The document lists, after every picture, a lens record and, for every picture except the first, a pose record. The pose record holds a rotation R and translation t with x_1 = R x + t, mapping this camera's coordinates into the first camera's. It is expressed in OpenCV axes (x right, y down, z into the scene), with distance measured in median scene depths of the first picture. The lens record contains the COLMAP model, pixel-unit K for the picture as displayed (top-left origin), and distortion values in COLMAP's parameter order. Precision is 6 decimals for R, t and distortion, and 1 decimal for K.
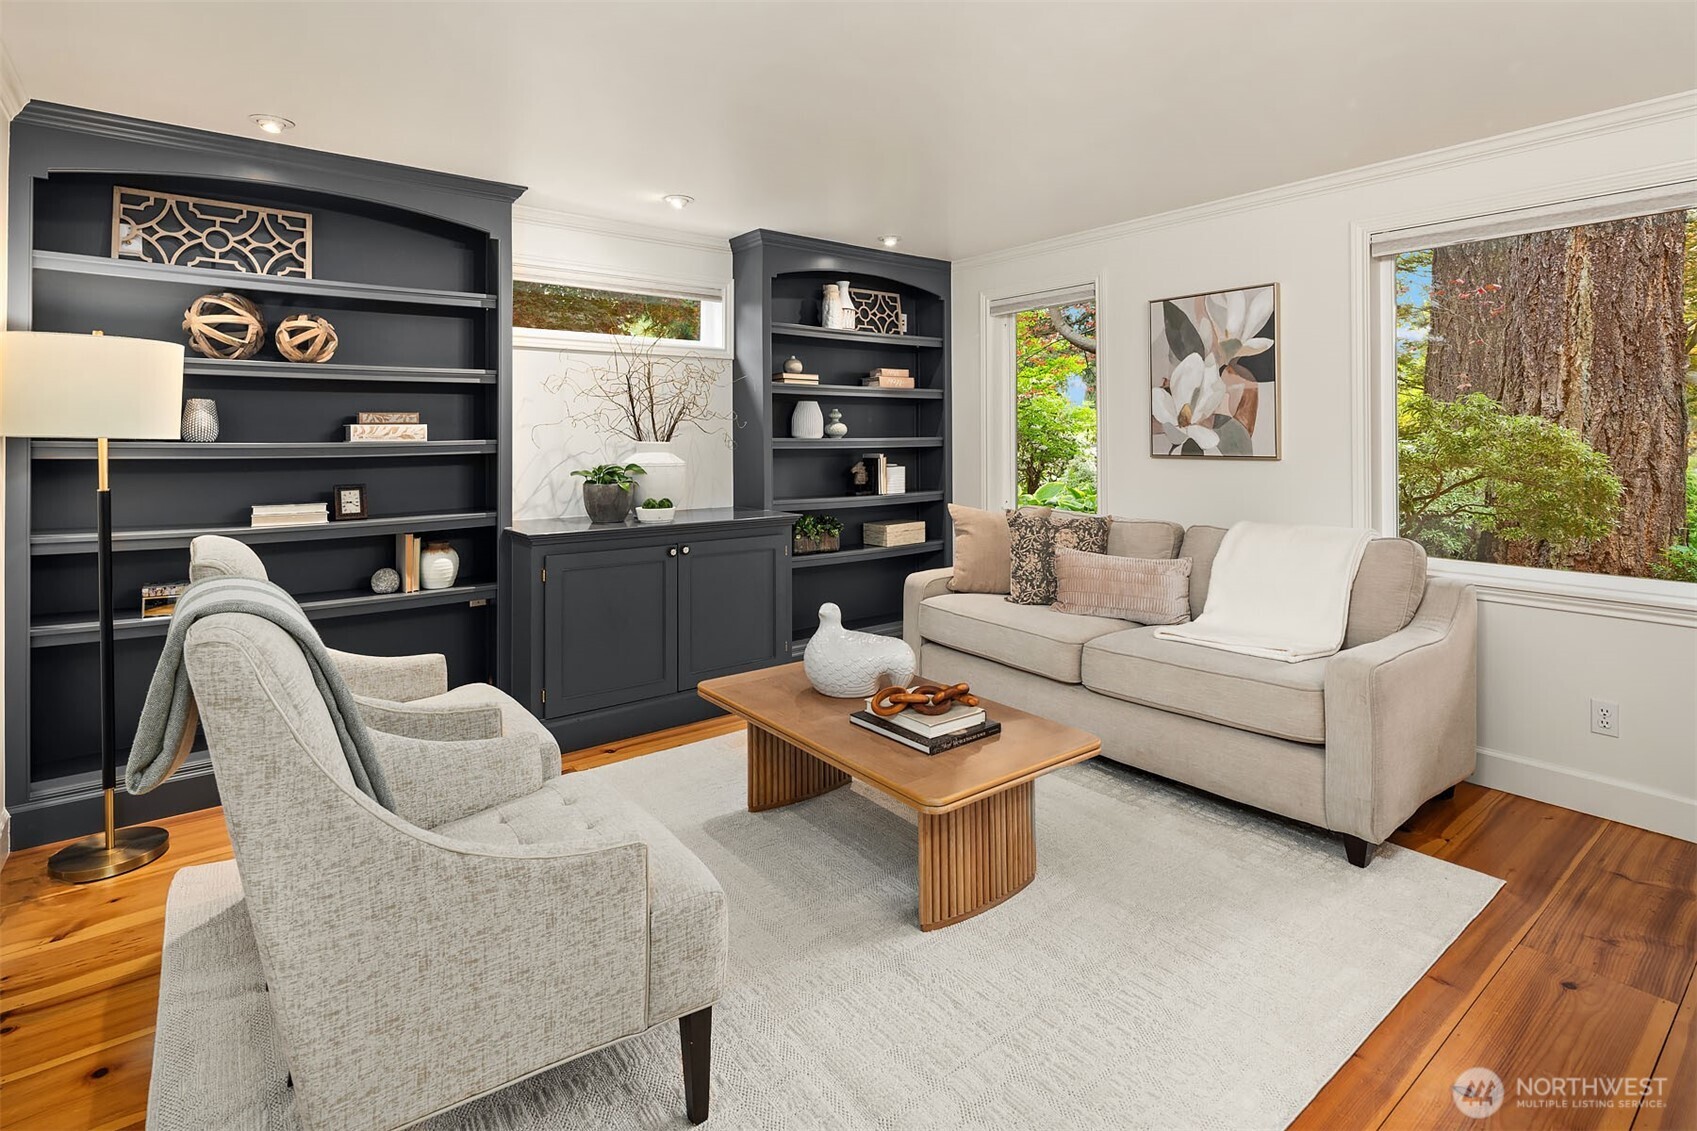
lens RADIAL K [[816.0, 0, 827.7], [0, 816.0, 432.5], [0, 0, 1]] dist [0.000494, -0.000271]
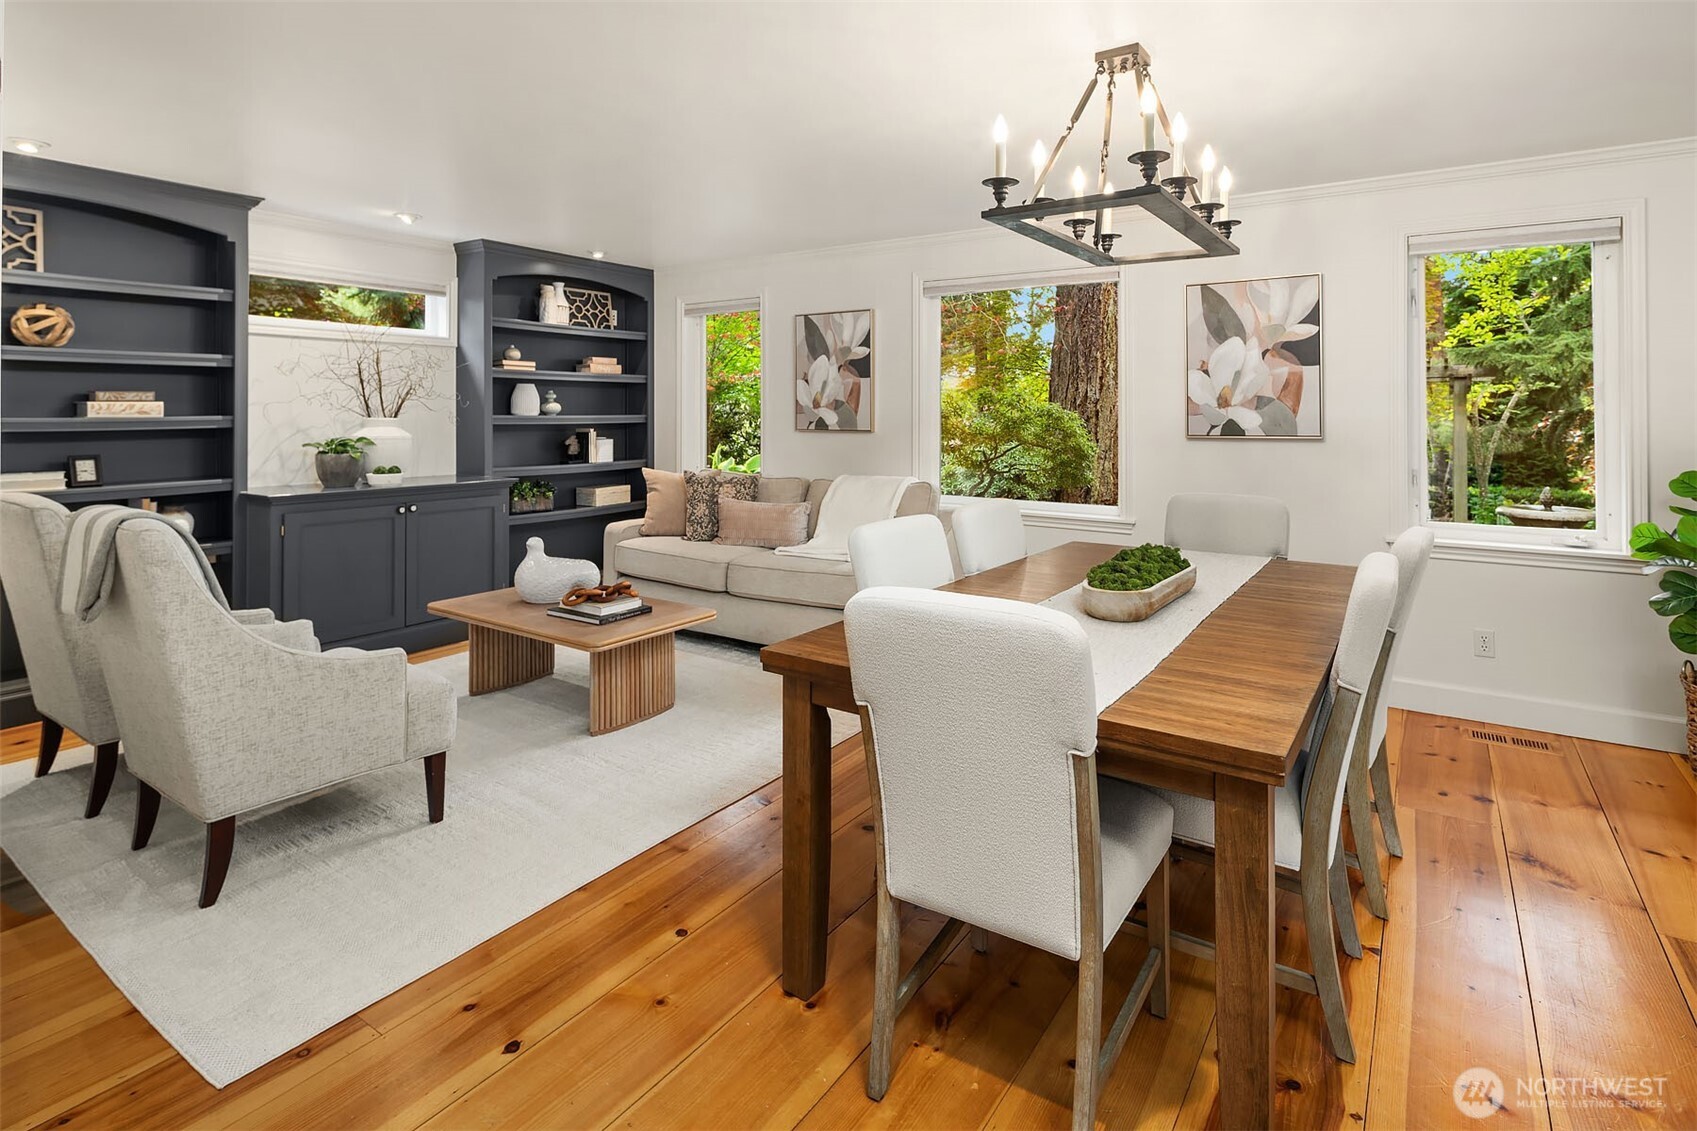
lens RADIAL K [[845.6, 0, 843.0], [0, 845.6, 412.3], [0, 0, 1]] dist [0.001555, -0.002317]
pose [[0.949460, 0.006100, 0.313828, 0.034379], [-0.007465, 0.999967, 0.003147, -0.005743], [-0.313799, -0.005331, 0.949475, -0.373160]]
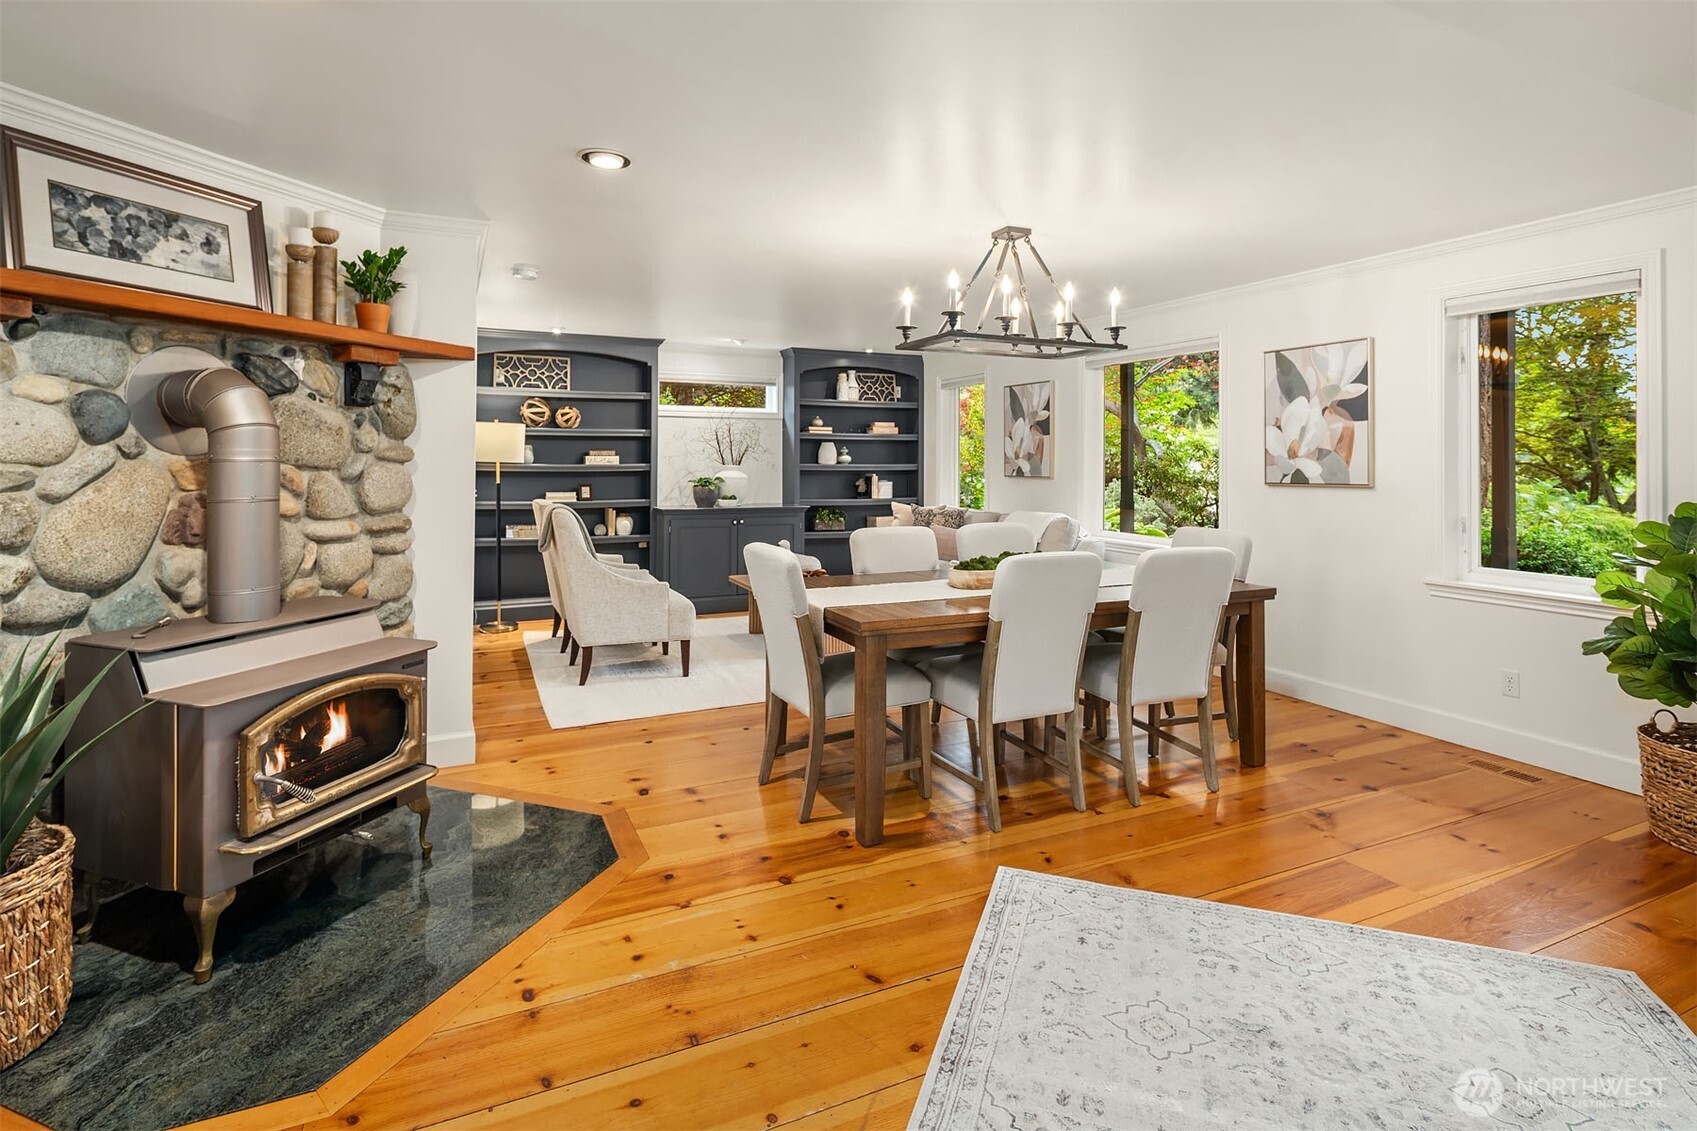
lens RADIAL K [[808.4, 0, 834.5], [0, 808.4, 457.1], [0, 0, 1]] dist [-0.001355, -0.001848]
pose [[0.975493, 0.006198, -0.219945, 0.450449], [-0.006246, 0.999980, 0.000475, -0.010843], [0.219943, 0.000910, 0.975512, -0.803931]]
